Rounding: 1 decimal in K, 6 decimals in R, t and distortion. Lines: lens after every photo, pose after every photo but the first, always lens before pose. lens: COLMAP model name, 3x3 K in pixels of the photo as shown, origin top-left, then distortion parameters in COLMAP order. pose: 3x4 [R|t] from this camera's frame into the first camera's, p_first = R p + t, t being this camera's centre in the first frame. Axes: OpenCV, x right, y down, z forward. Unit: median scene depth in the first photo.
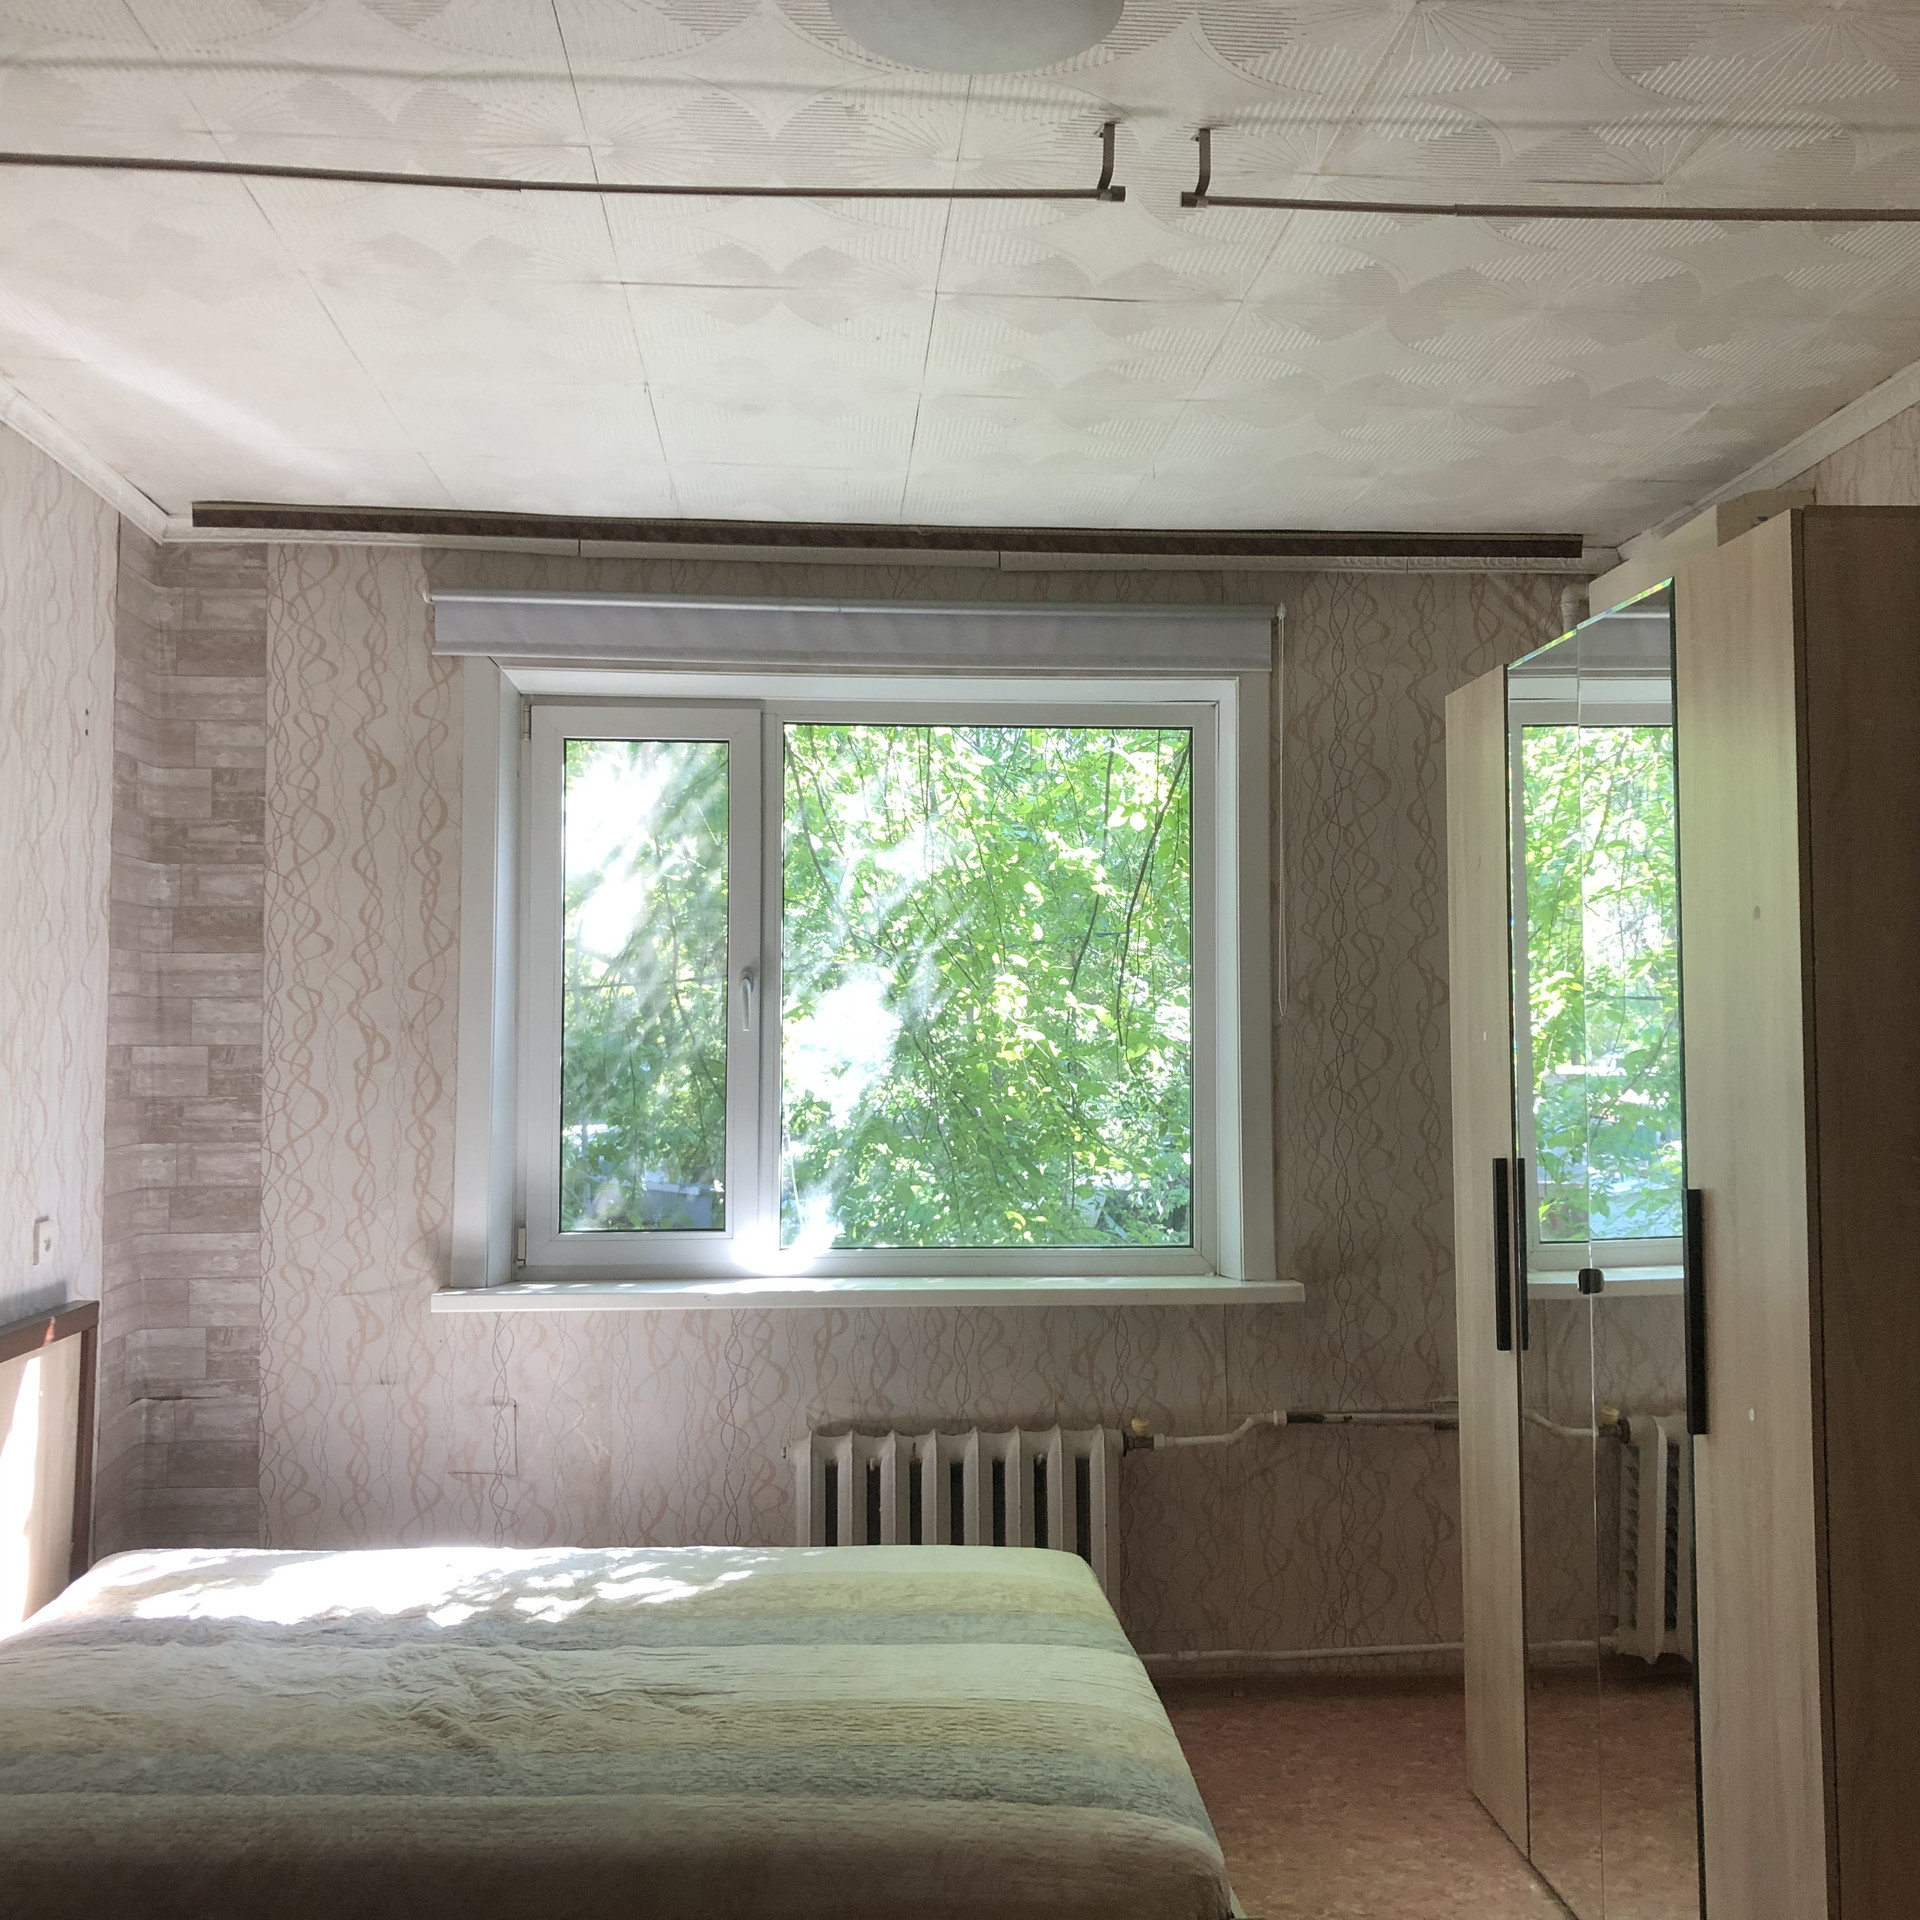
lens RADIAL K [[2097.9, 0, 958.6], [0, 2097.9, 964.9], [0, 0, 1]] dist [0.023959, 0.000000]
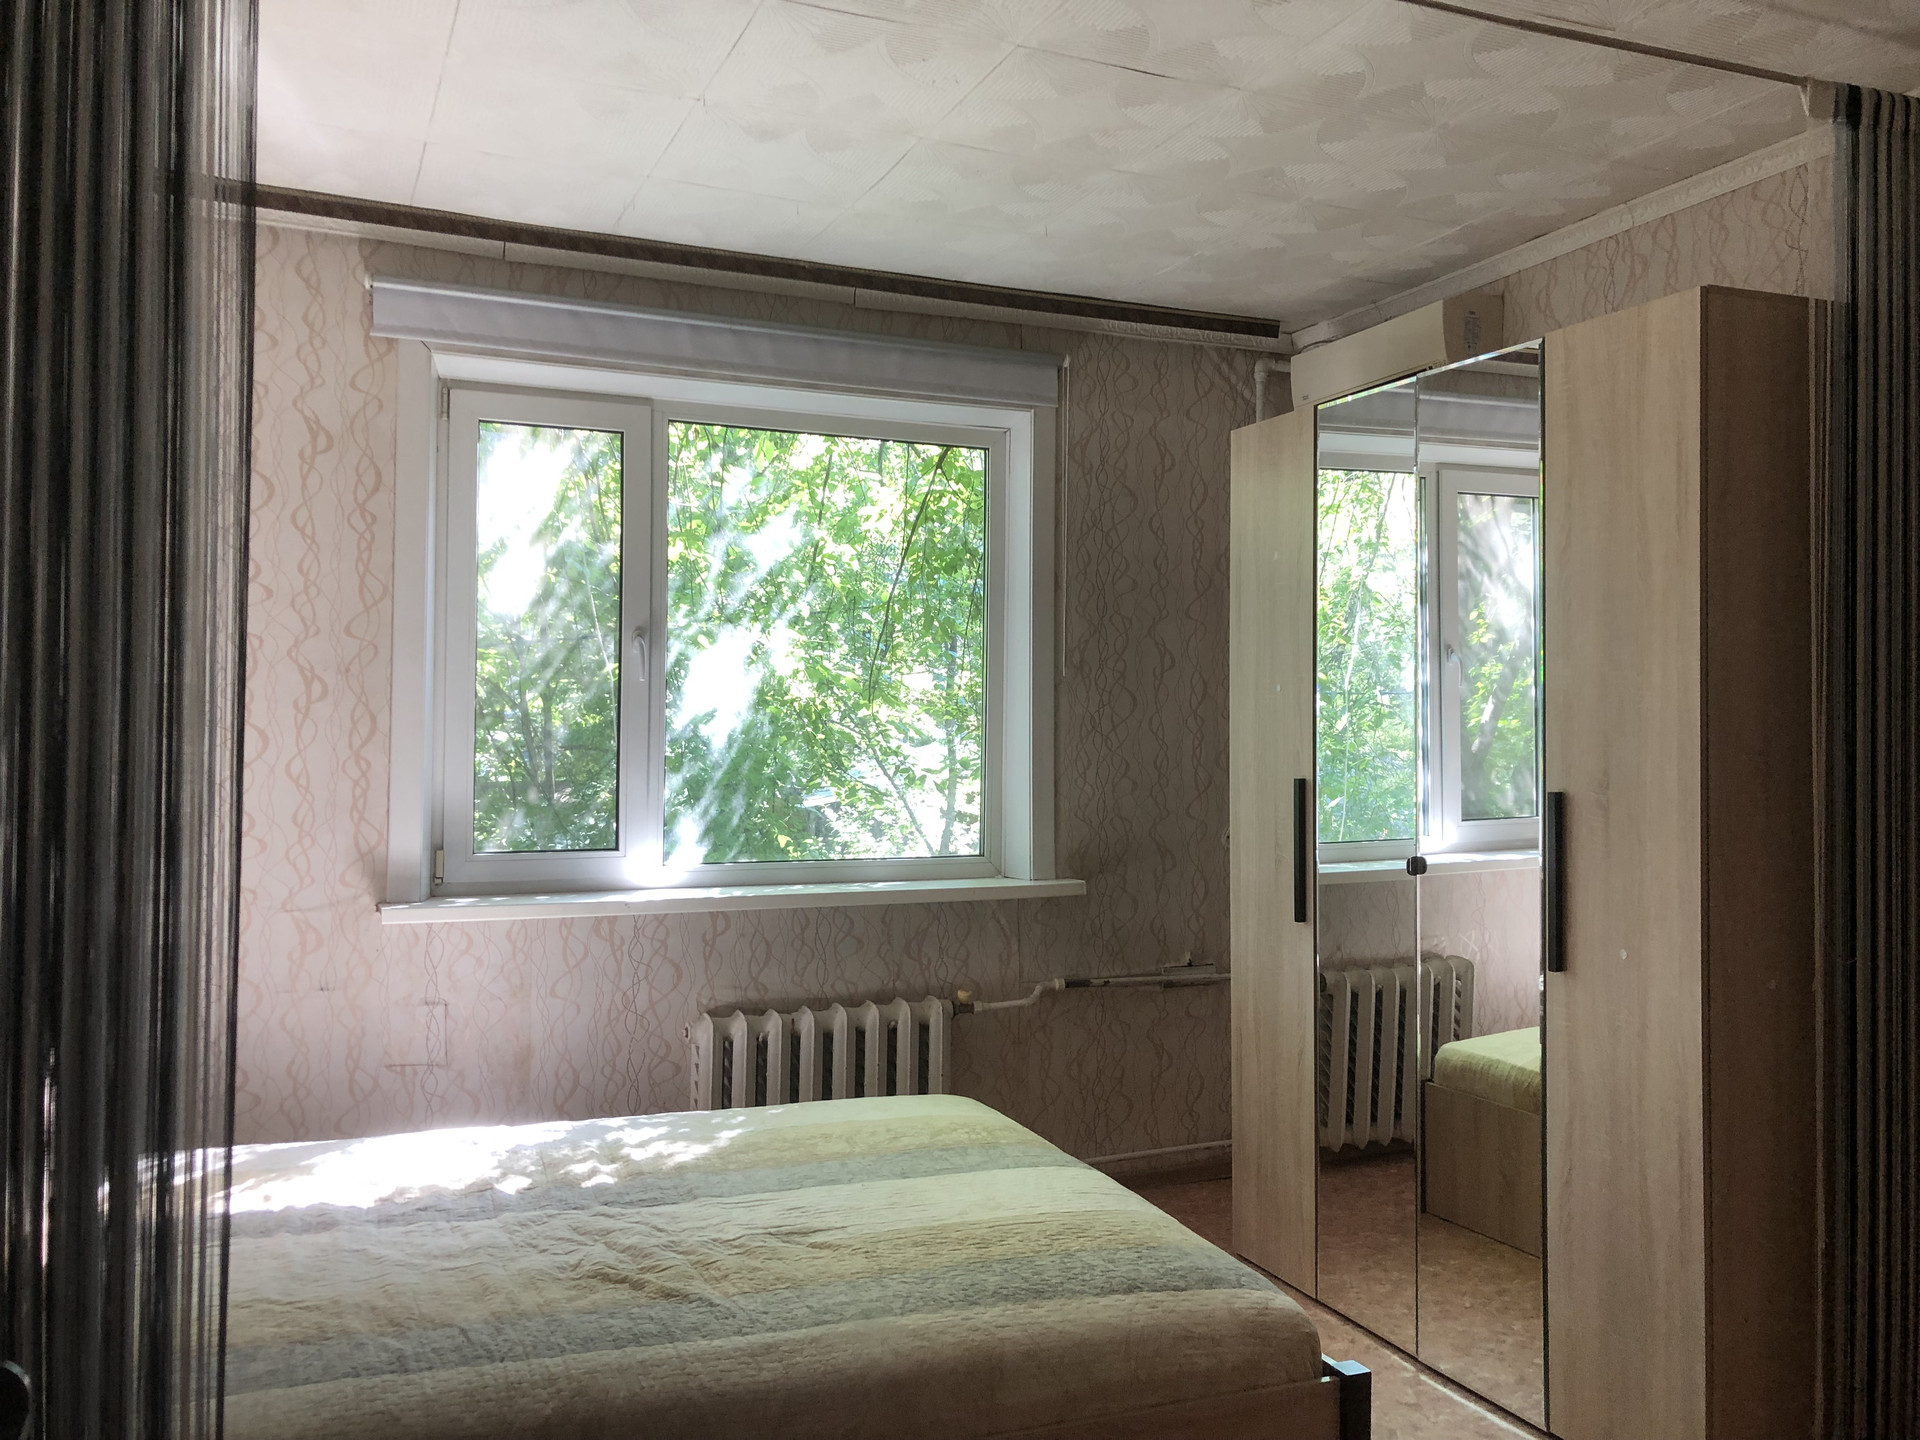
lens RADIAL K [[1573.9, 0, 963.4], [0, 1573.9, 714.2], [0, 0, 1]] dist [0.021262, -0.014738]
pose [[0.946682, 0.009760, 0.322022, -0.221630], [-0.019675, 0.999427, 0.027549, 0.023263], [-0.321568, -0.032416, 0.946331, 0.105490]]
